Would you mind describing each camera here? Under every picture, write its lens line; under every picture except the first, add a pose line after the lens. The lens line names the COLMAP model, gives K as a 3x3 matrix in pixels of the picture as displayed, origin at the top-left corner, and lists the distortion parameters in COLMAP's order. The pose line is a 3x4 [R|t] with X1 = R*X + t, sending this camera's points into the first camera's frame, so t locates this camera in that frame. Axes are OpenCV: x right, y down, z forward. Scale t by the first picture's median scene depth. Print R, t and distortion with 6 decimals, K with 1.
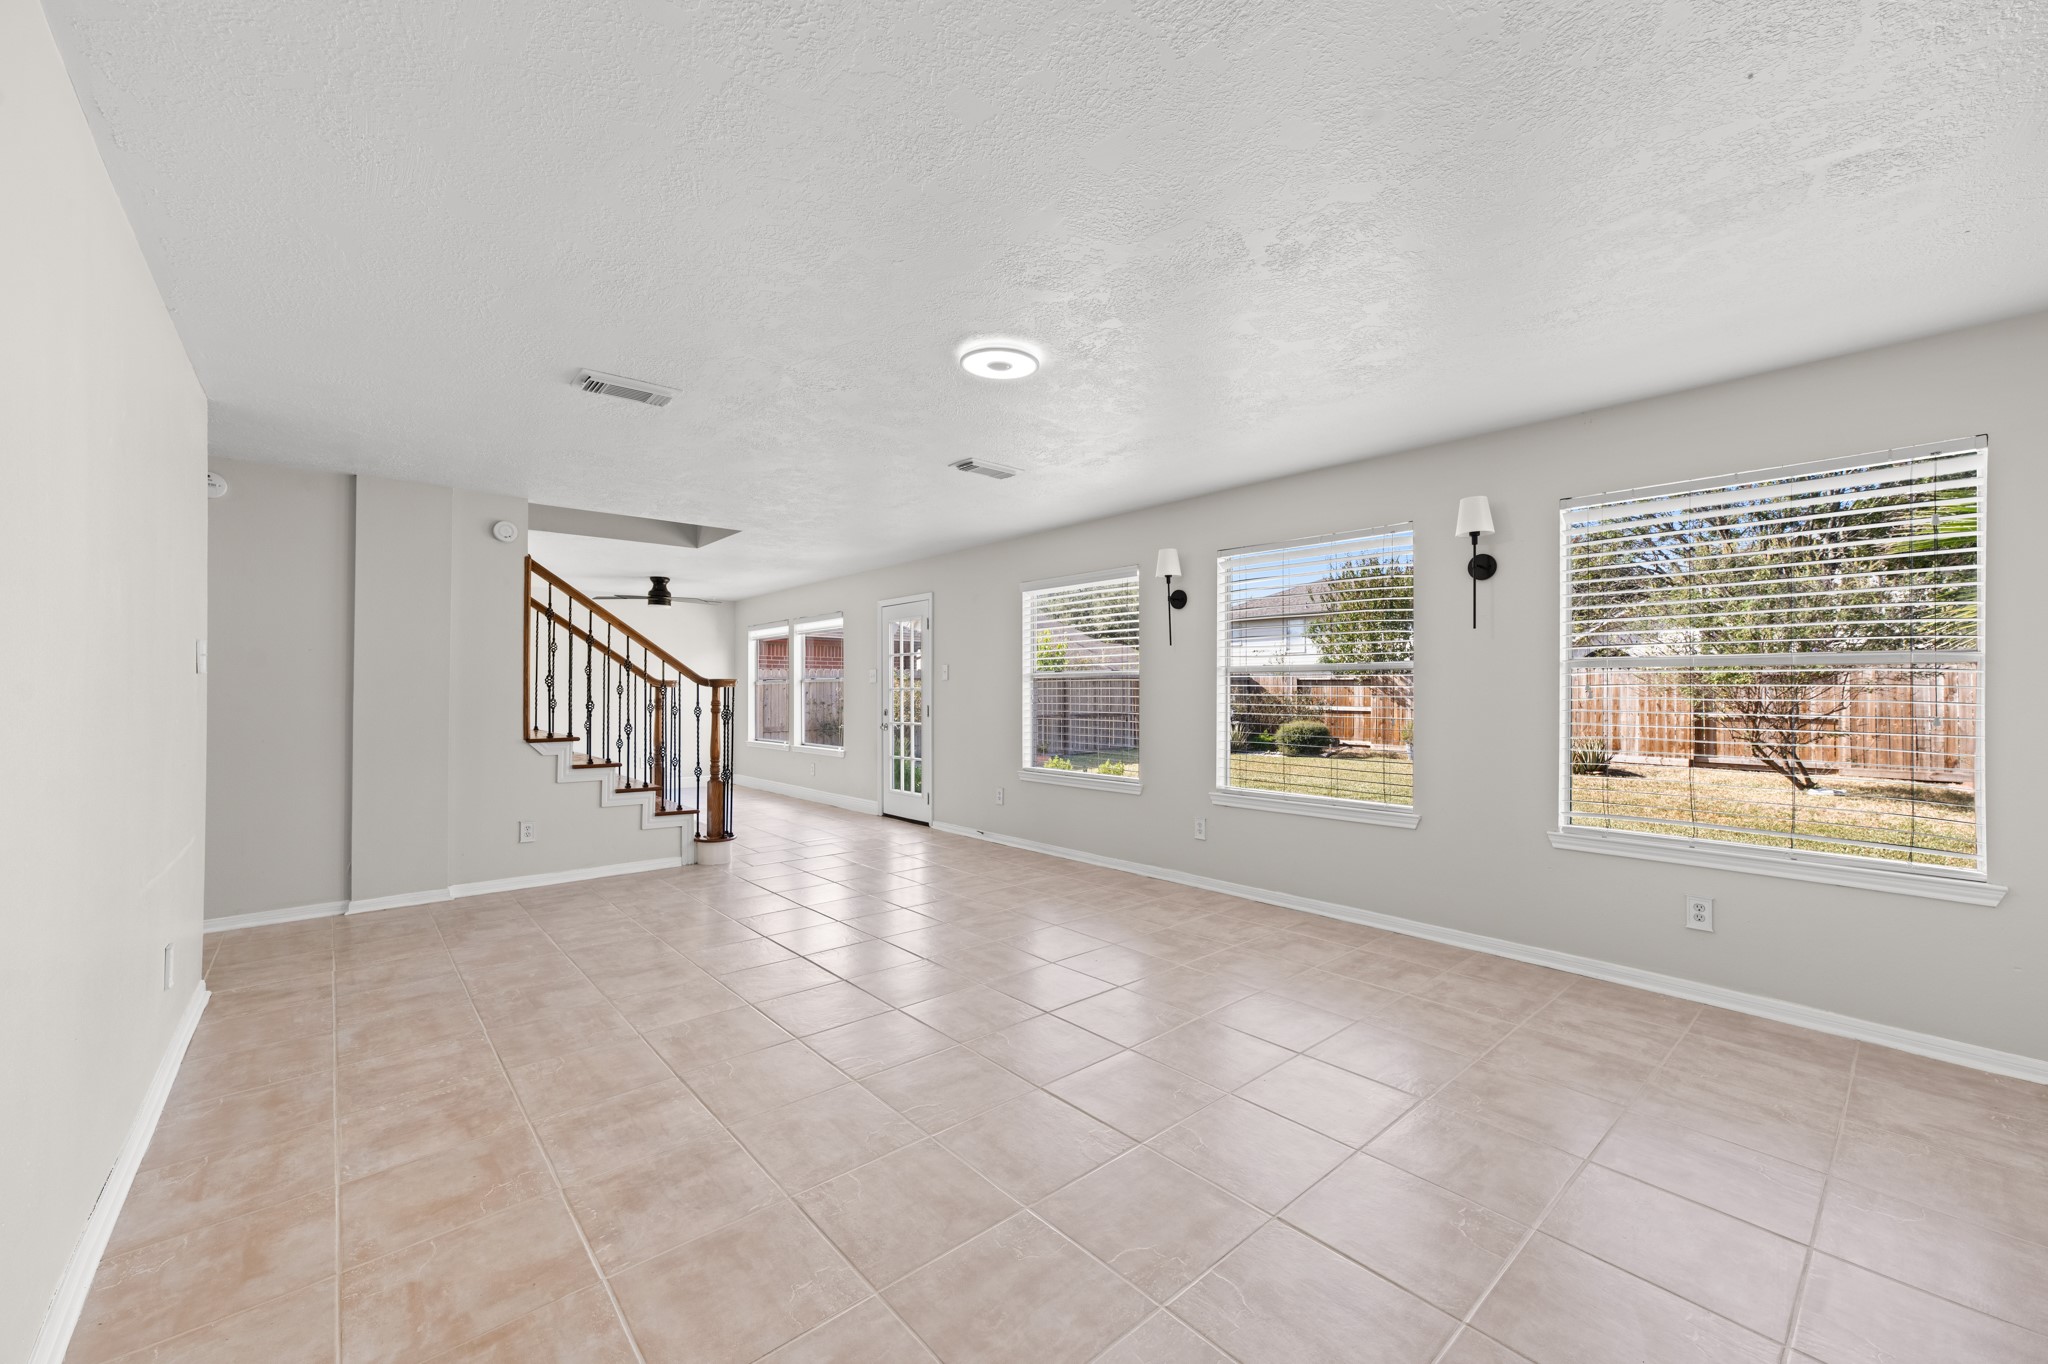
lens RADIAL K [[810.4, 0, 1024.0], [0, 810.4, 682.0], [0, 0, 1]] dist [-0.033753, 0.023047]
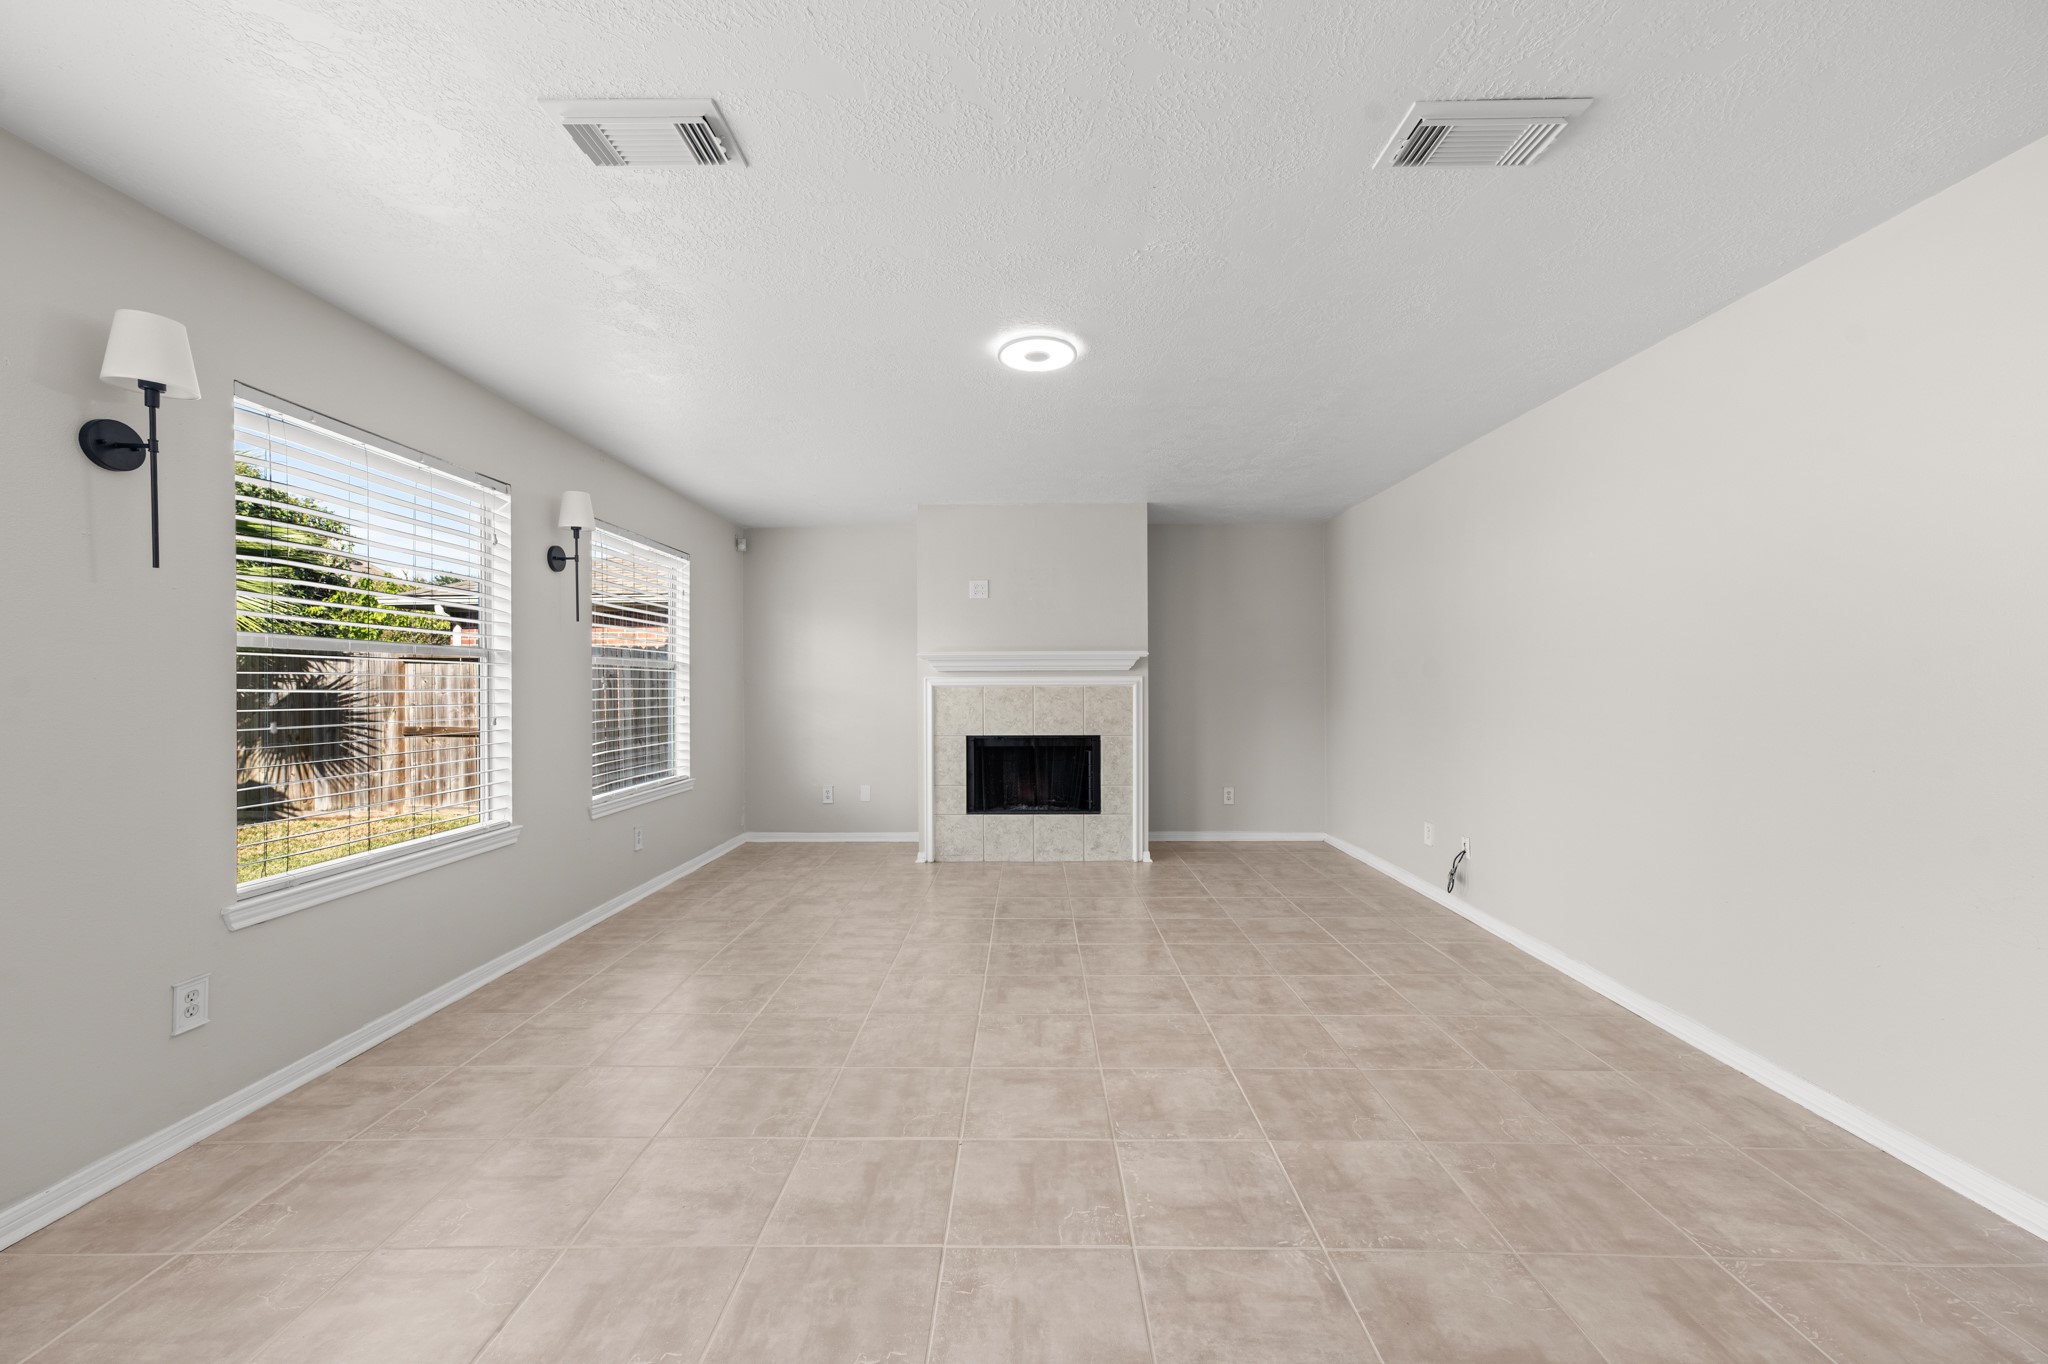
lens RADIAL K [[810.4, 0, 1024.0], [0, 810.4, 682.0], [0, 0, 1]] dist [-0.033753, 0.023047]
pose [[-0.748813, 0.002128, 0.662778, -0.567063], [-0.004304, 0.999958, -0.008073, 0.016504], [-0.662767, -0.008898, -0.748773, 1.467626]]
